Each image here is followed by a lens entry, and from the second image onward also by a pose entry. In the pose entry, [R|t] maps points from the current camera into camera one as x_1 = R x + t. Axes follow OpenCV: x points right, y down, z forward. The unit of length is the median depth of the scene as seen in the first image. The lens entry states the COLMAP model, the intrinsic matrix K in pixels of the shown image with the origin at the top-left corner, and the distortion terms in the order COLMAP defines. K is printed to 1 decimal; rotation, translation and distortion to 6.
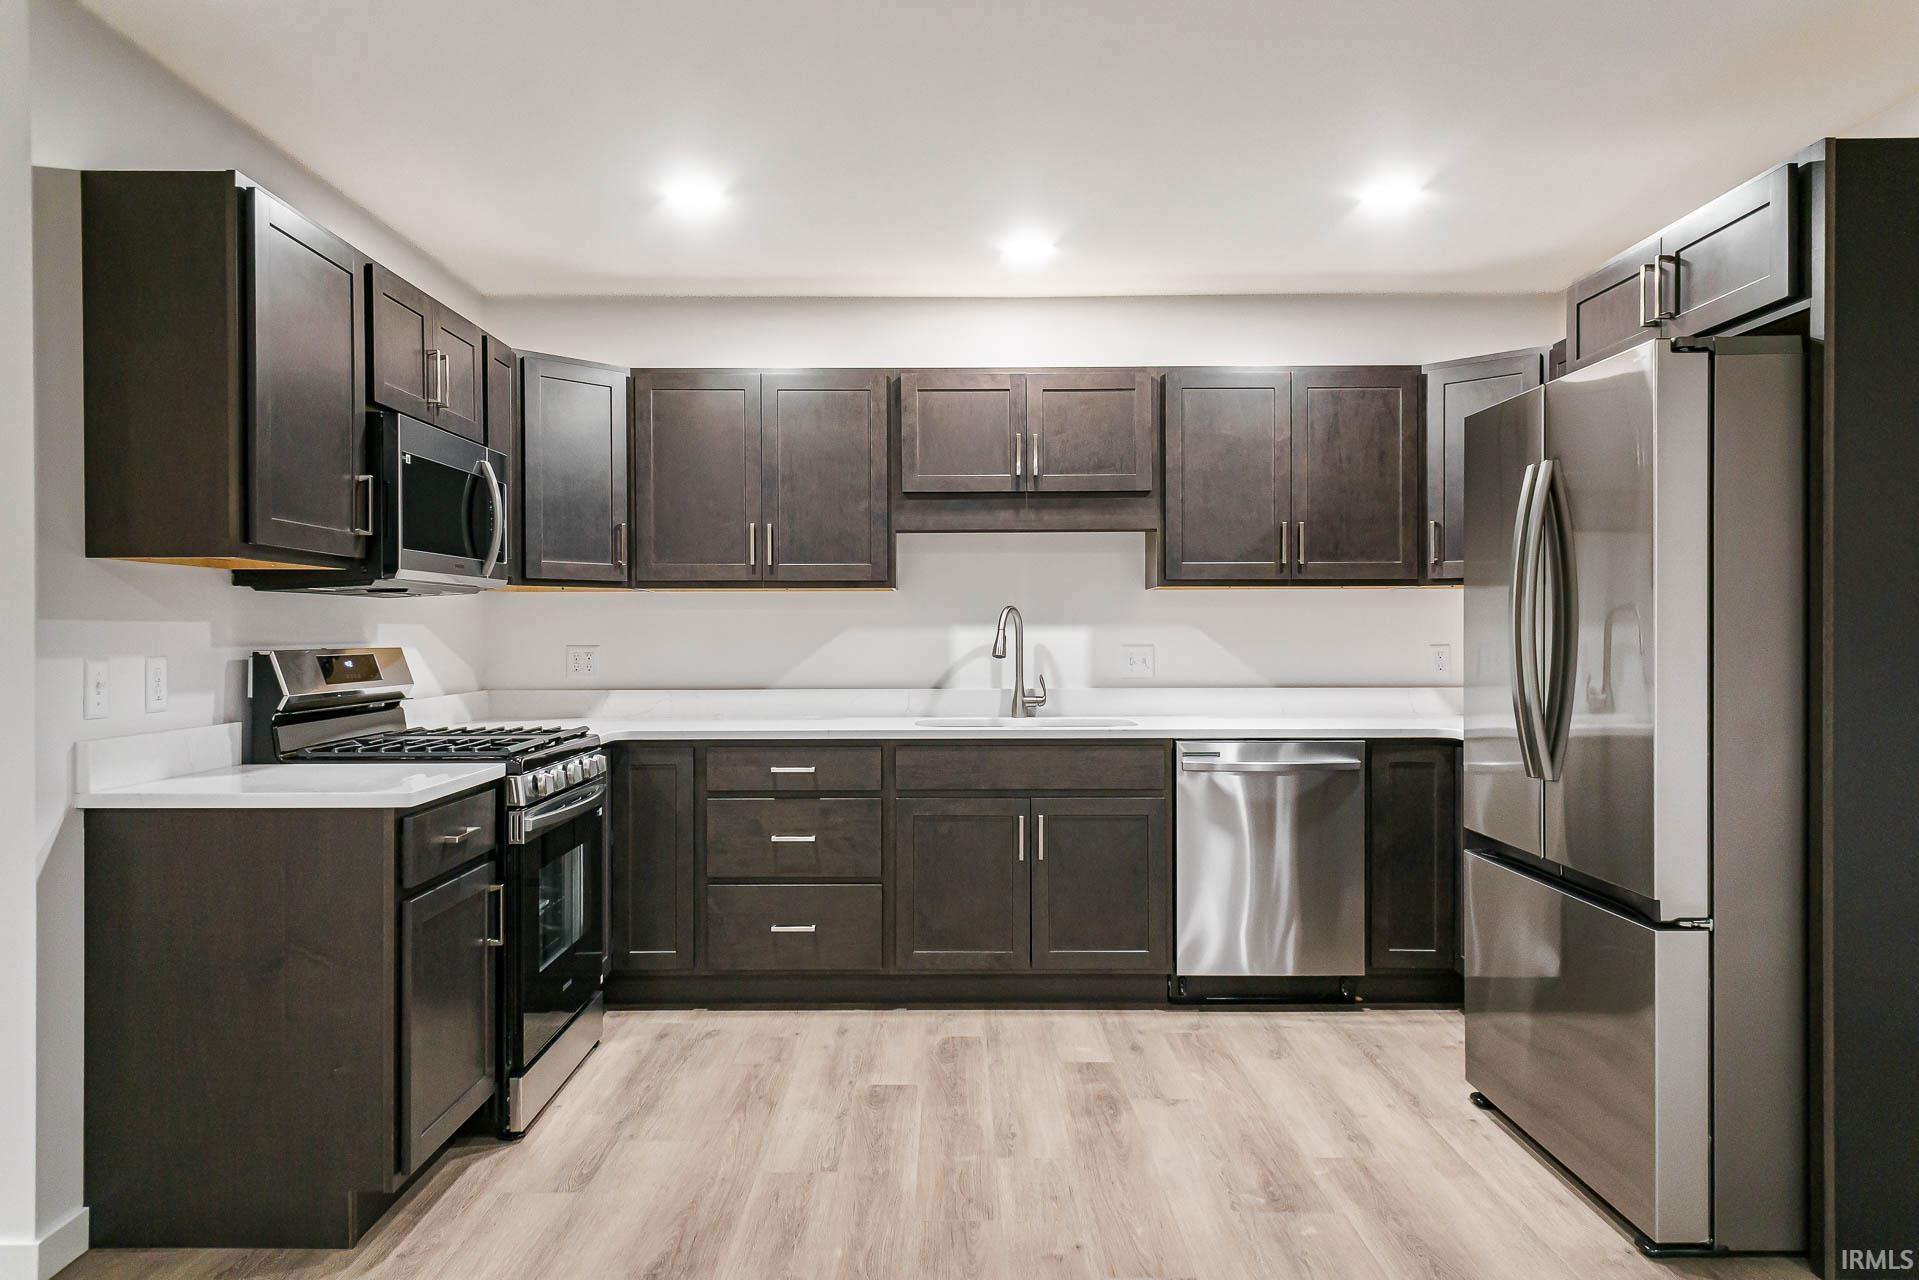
lens RADIAL K [[1306.2, 0, 966.5], [0, 1306.2, 642.2], [0, 0, 1]] dist [0.018519, -0.014600]
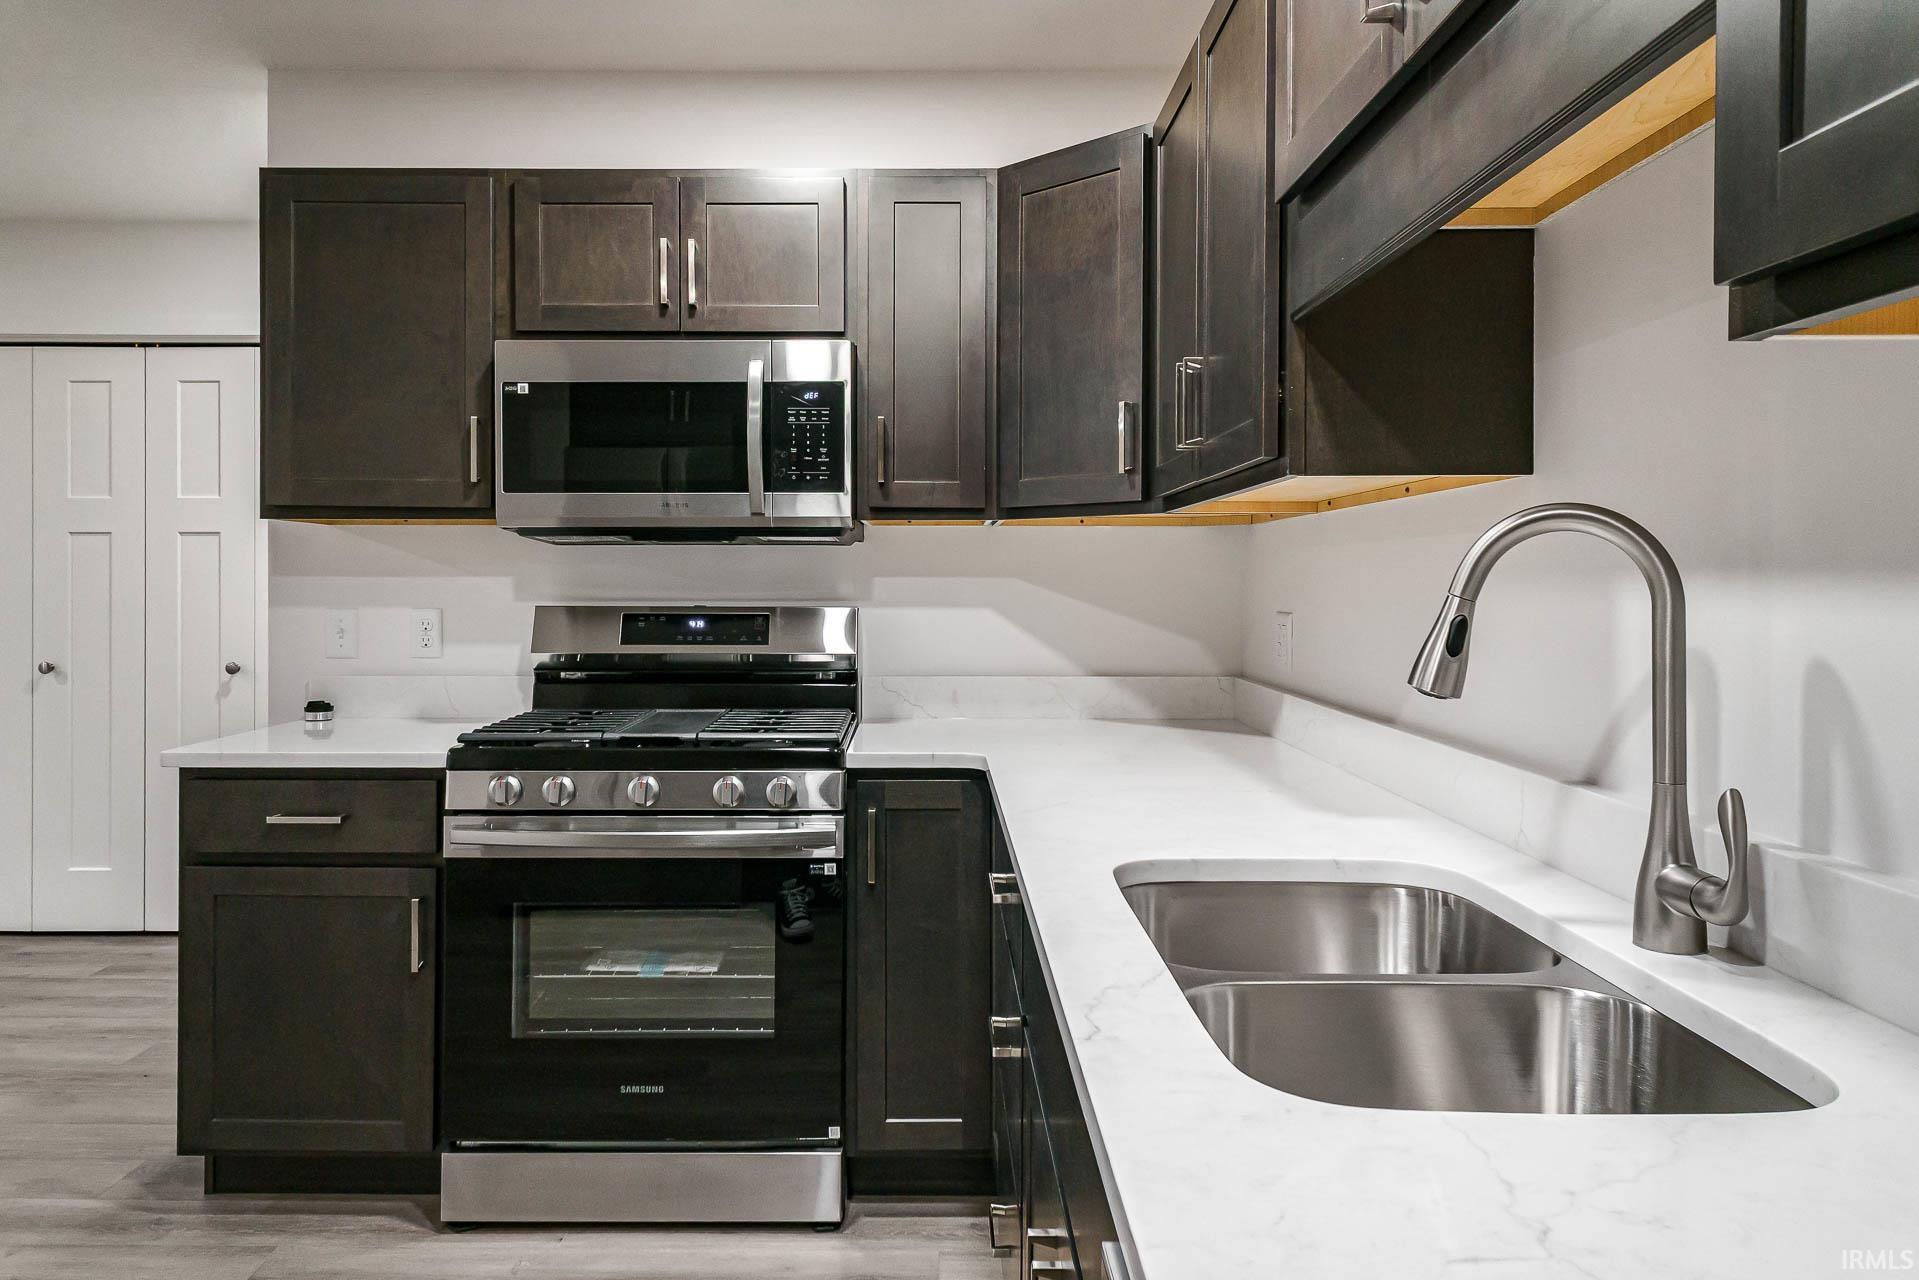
lens RADIAL K [[1306.2, 0, 932.5], [0, 1306.2, 591.8], [0, 0, 1]] dist [0.018519, -0.014600]
pose [[-0.018232, 0.010808, -0.999775, 0.332965], [-0.011645, 0.999871, 0.011022, -0.013582], [0.999766, 0.011843, -0.018104, 0.983280]]
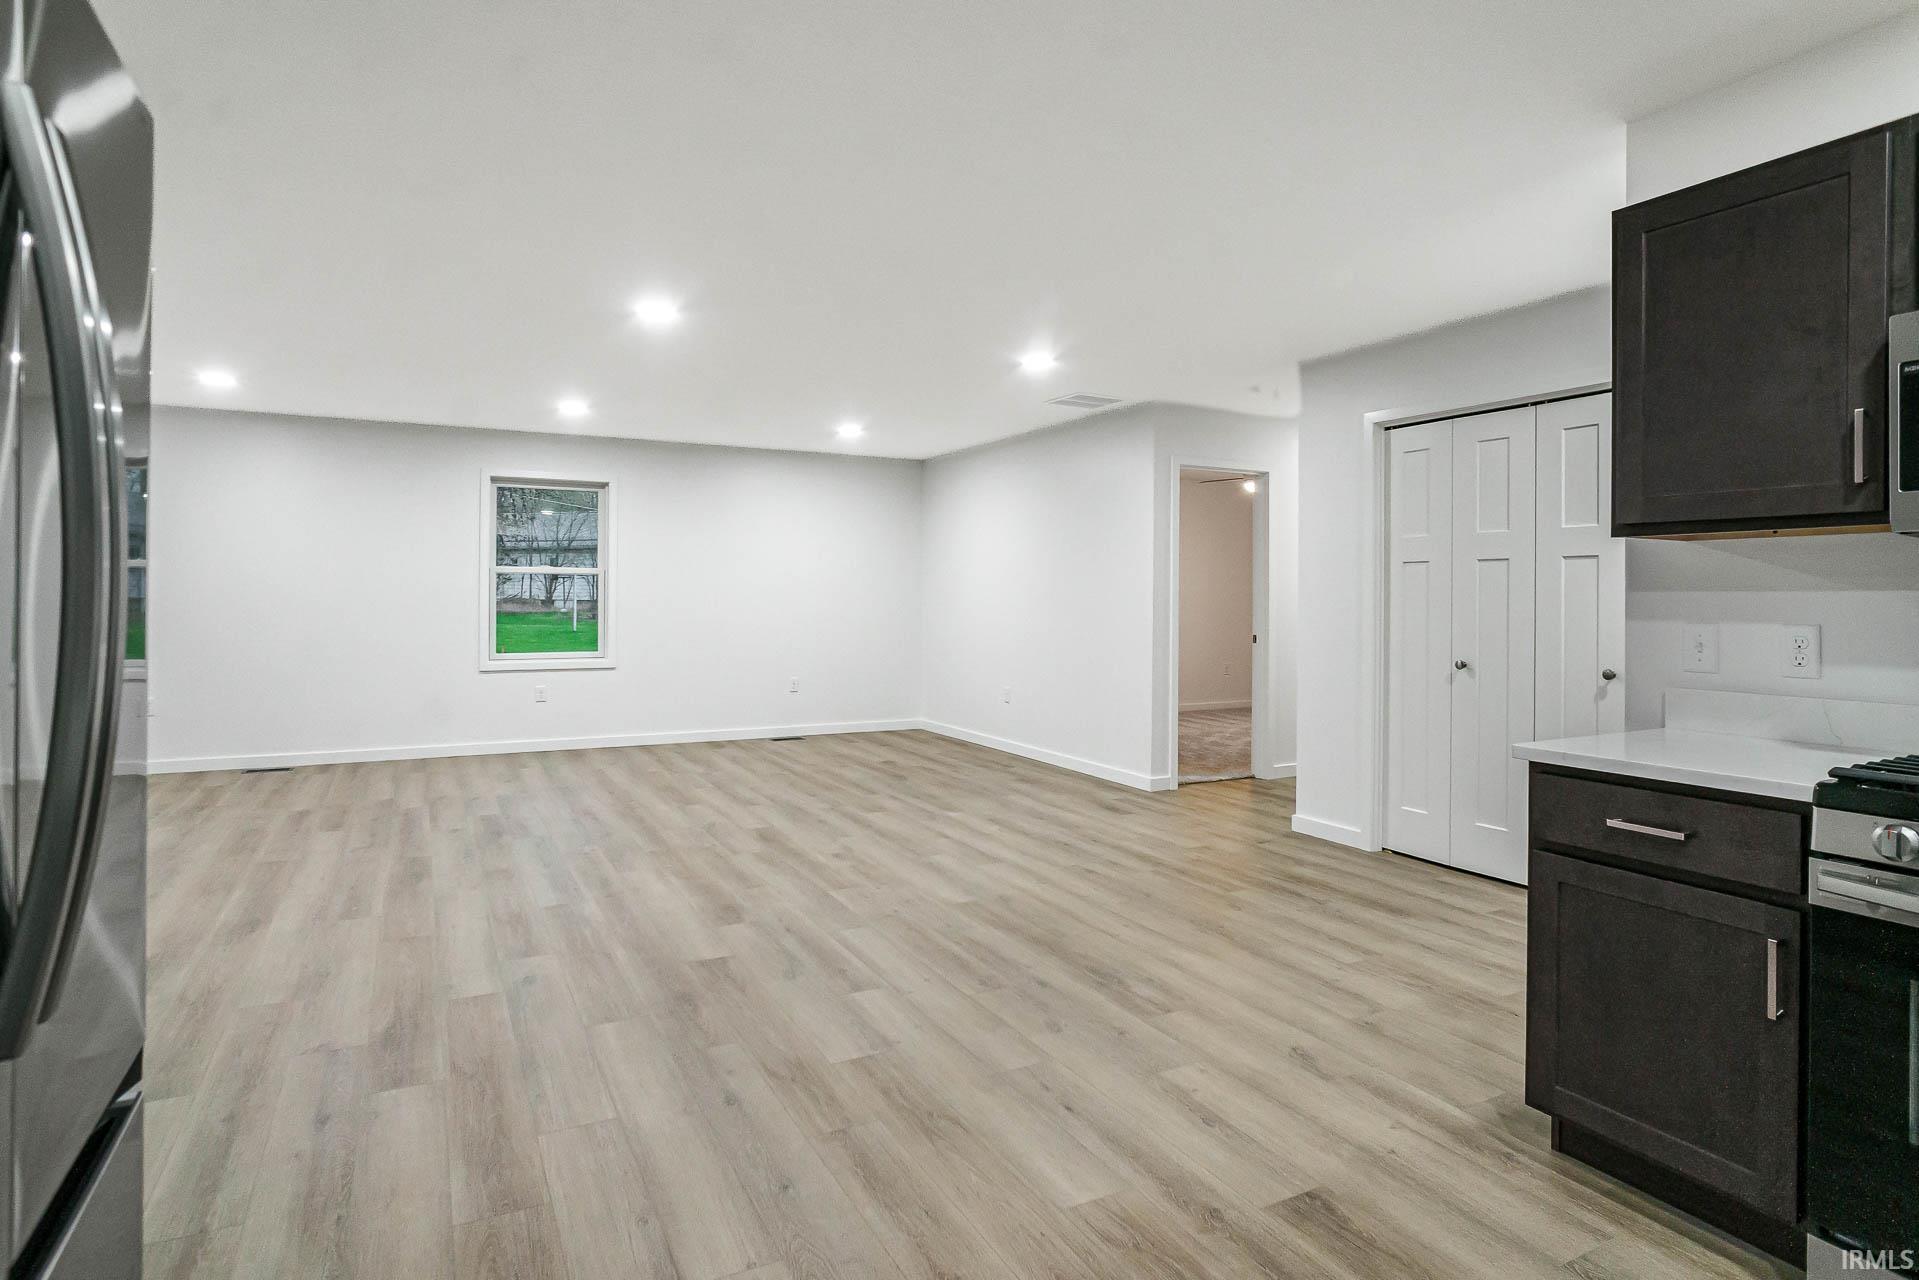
lens RADIAL K [[1026.0, 0, 945.7], [0, 1026.0, 598.8], [0, 0, 1]] dist [0.000126, -0.000063]
pose [[-0.894657, 0.001494, -0.446751, 0.243741], [-0.003576, 0.999938, 0.010505, -0.010624], [0.446739, 0.010995, -0.894597, 0.967076]]
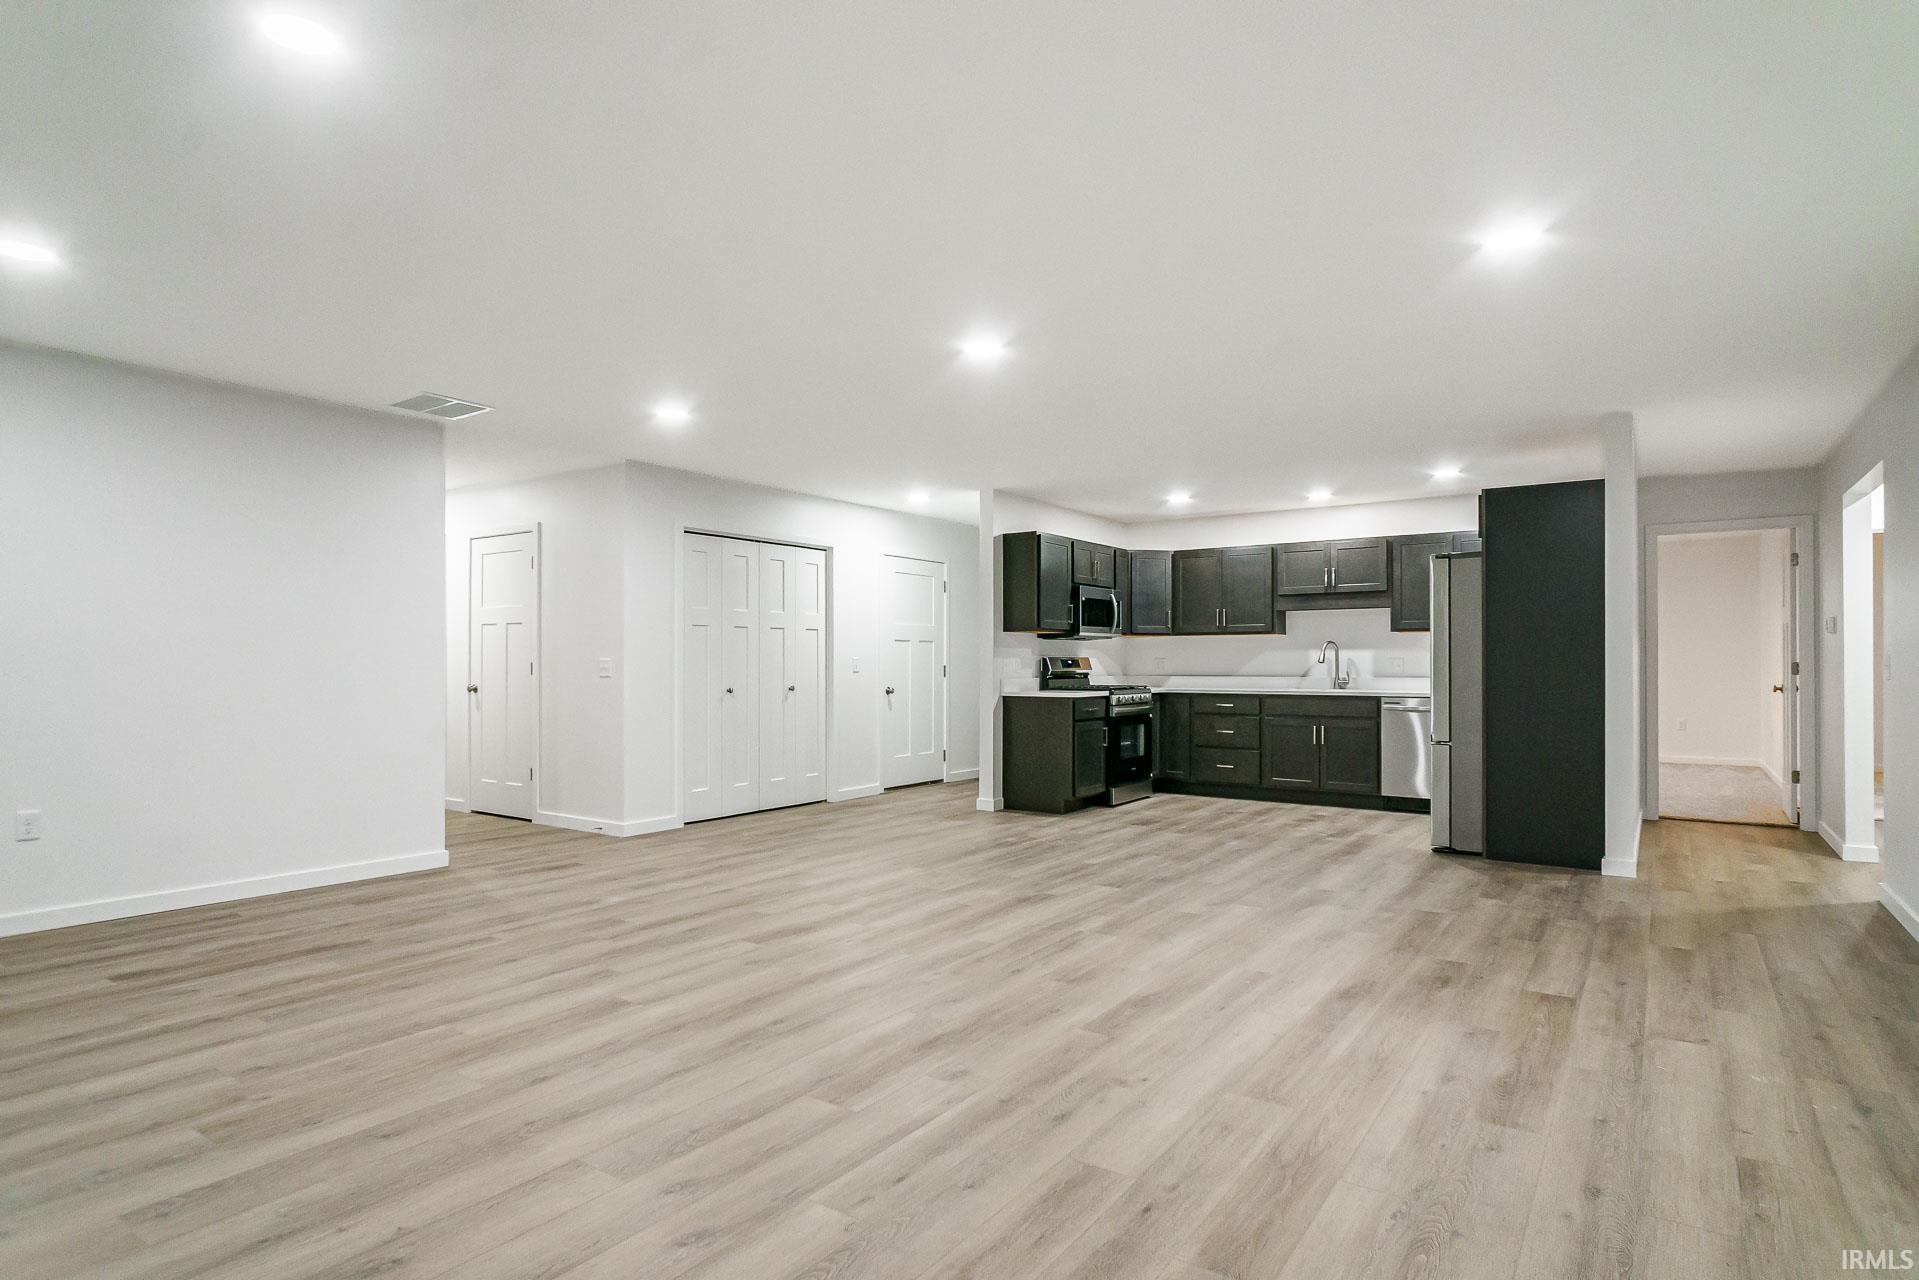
lens RADIAL K [[1026.0, 0, 955.7], [0, 1026.0, 655.1], [0, 0, 1]] dist [0.000126, -0.000063]
pose [[0.816429, -0.002219, -0.577442, 0.609043], [-0.006115, 0.999903, -0.012487, 0.027151], [0.577414, 0.013726, 0.816336, -0.980251]]
